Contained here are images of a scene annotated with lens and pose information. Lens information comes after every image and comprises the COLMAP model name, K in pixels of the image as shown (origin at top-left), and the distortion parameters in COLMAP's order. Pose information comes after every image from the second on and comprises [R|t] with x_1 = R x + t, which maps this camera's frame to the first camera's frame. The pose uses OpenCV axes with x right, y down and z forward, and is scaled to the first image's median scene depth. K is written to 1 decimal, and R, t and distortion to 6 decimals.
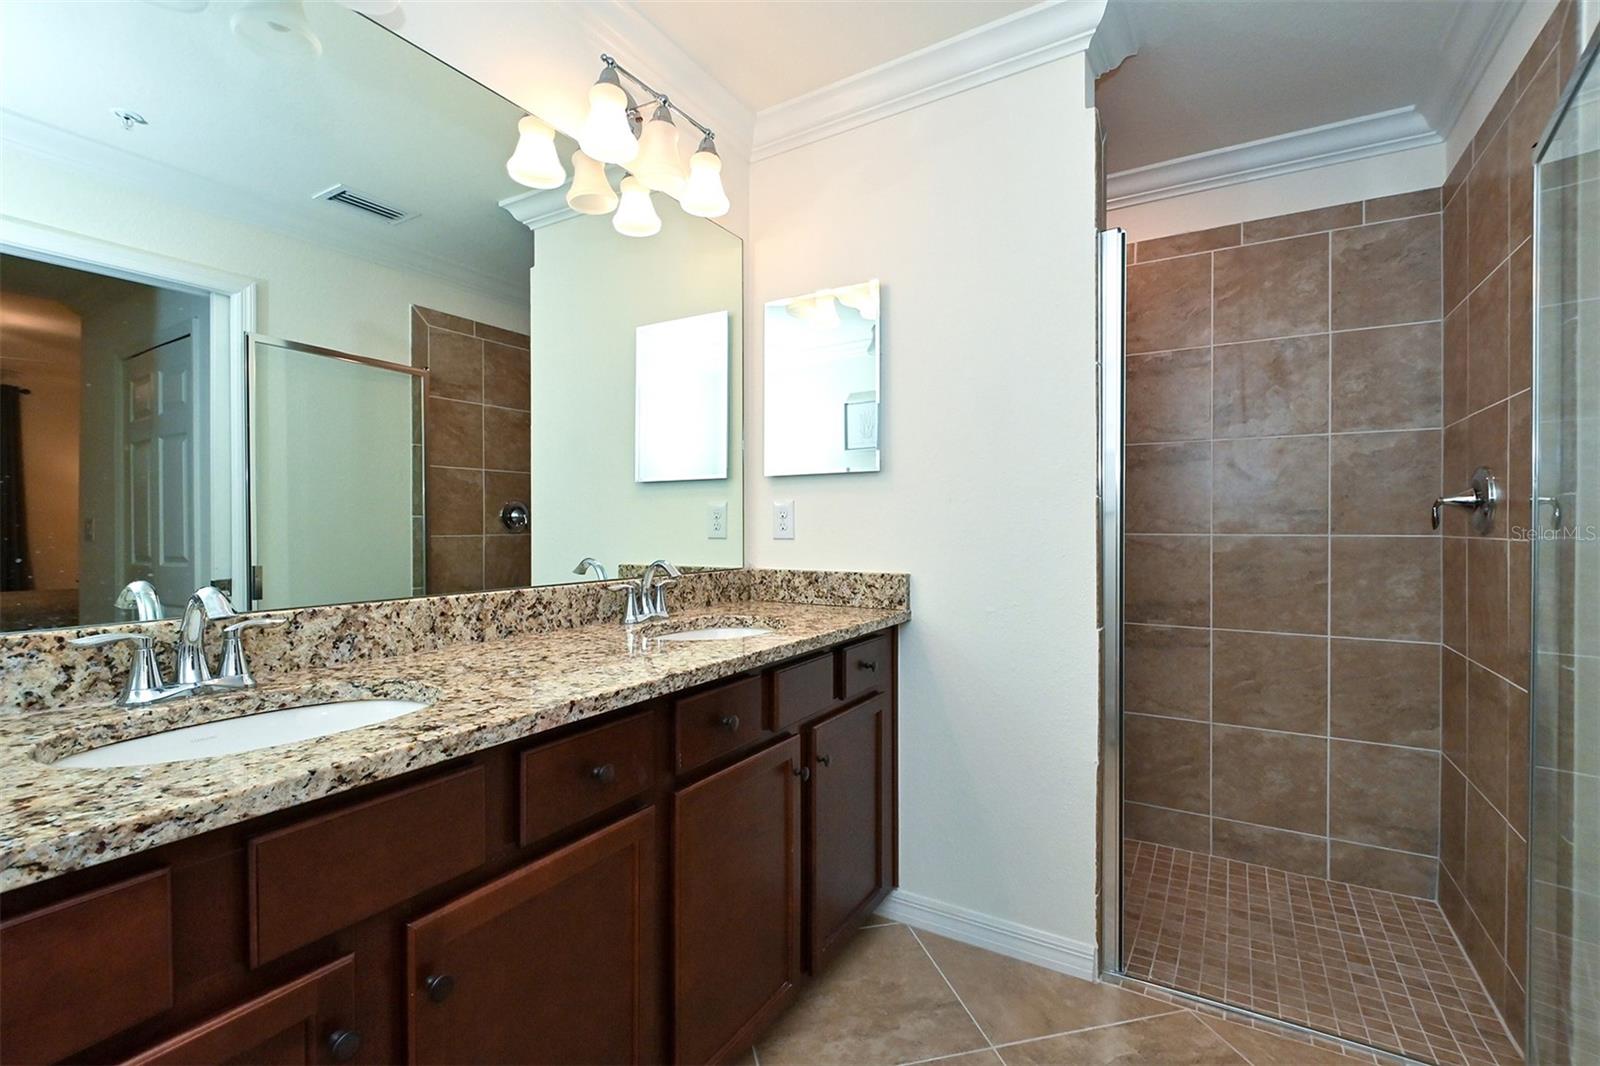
lens RADIAL K [[707.2, 0, 793.5], [0, 707.2, 530.2], [0, 0, 1]] dist [-0.002806, -0.001073]
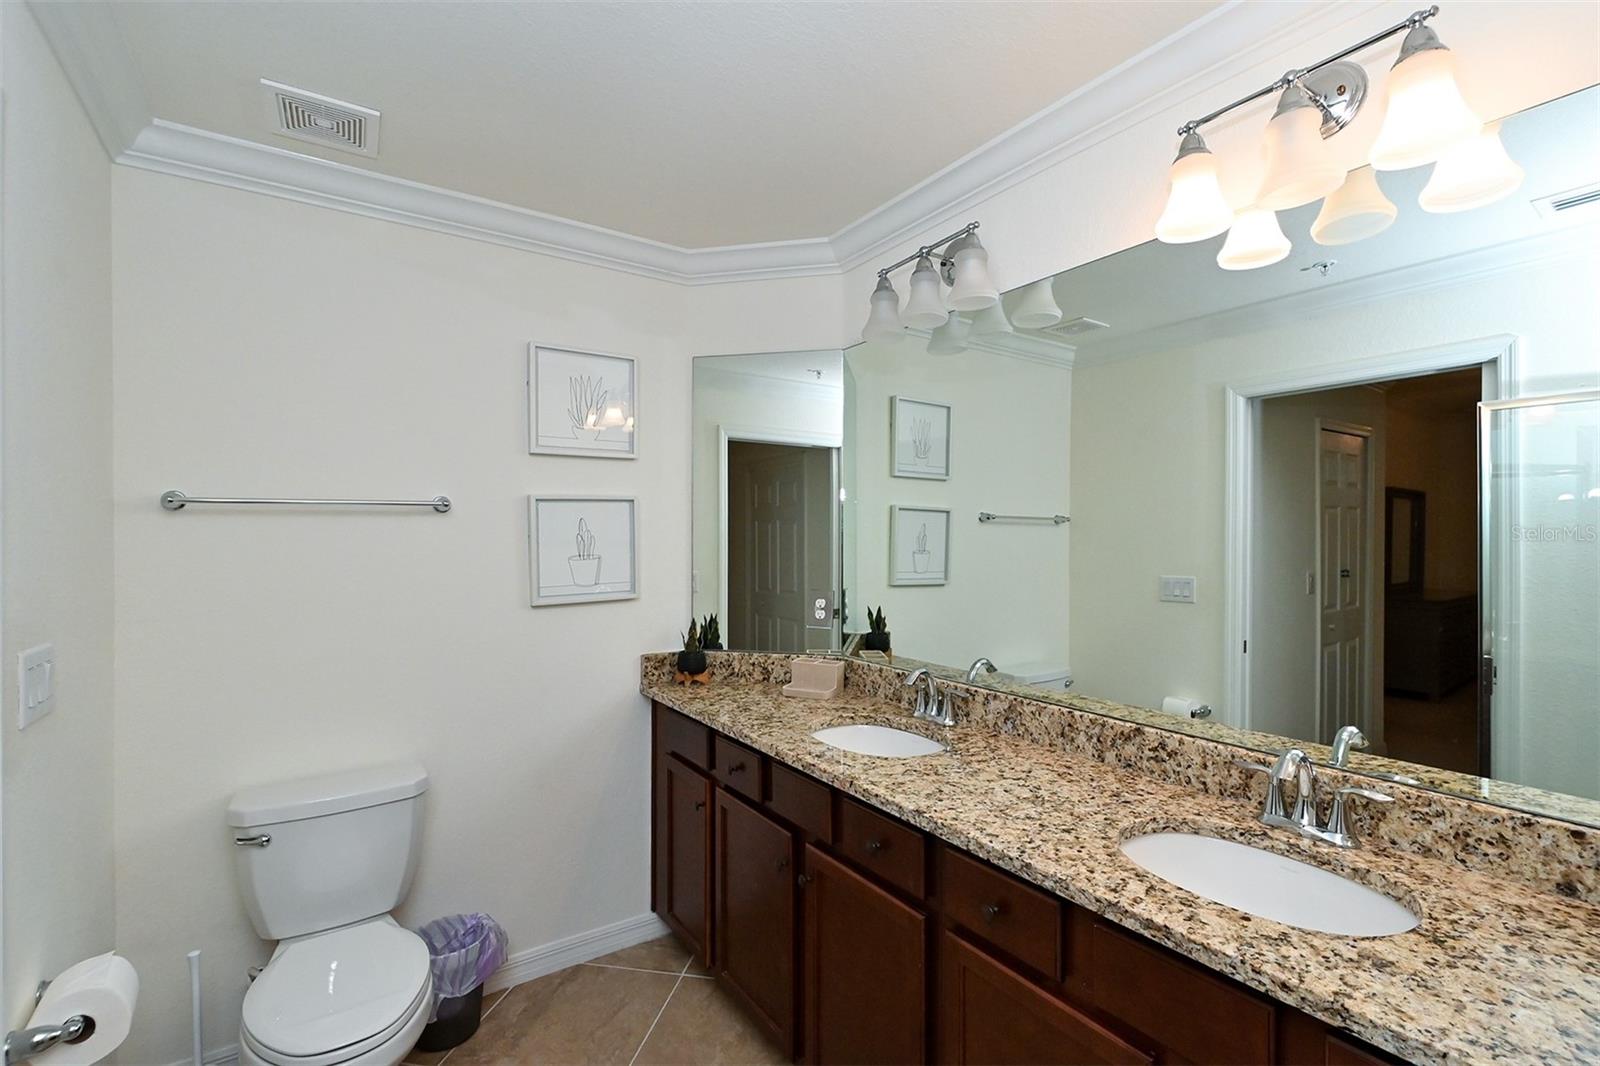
lens RADIAL K [[707.2, 0, 793.5], [0, 707.2, 530.2], [0, 0, 1]] dist [-0.002806, -0.001073]
pose [[-0.414054, 0.000214, -0.910252, 0.804703], [0.002353, 0.999997, -0.000836, -0.216136], [0.910249, -0.002488, -0.414054, 1.059407]]
